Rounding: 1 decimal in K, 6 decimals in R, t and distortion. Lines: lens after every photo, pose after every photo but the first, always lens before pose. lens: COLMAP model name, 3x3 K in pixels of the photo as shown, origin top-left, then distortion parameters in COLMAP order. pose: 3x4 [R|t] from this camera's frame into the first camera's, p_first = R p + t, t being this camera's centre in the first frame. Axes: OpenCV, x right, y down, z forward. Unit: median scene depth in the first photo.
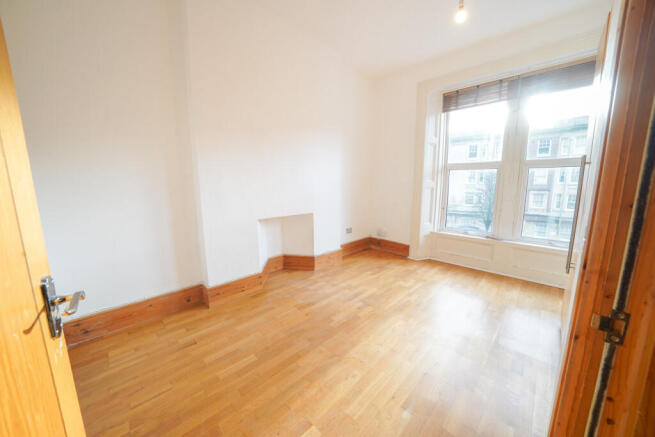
lens RADIAL K [[227.2, 0, 328.1], [0, 227.2, 219.6], [0, 0, 1]] dist [-0.020187, -0.000092]
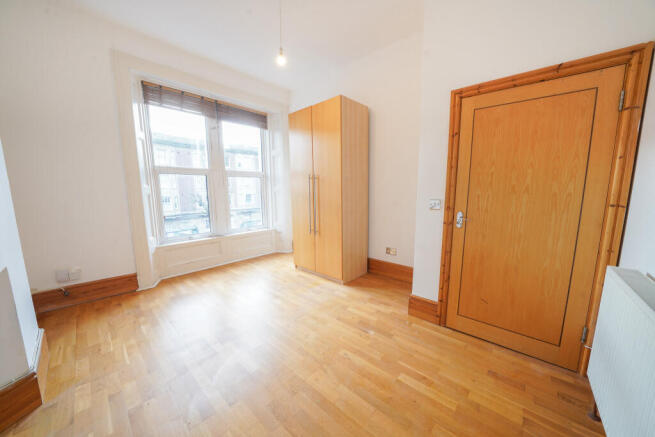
lens RADIAL K [[227.2, 0, 328.1], [0, 227.2, 219.6], [0, 0, 1]] dist [-0.020187, -0.000092]
pose [[-0.038852, -0.135430, 0.990025, -0.400533], [0.155812, 0.977833, 0.139877, -0.067739], [-0.987022, 0.159692, -0.016889, 0.425731]]
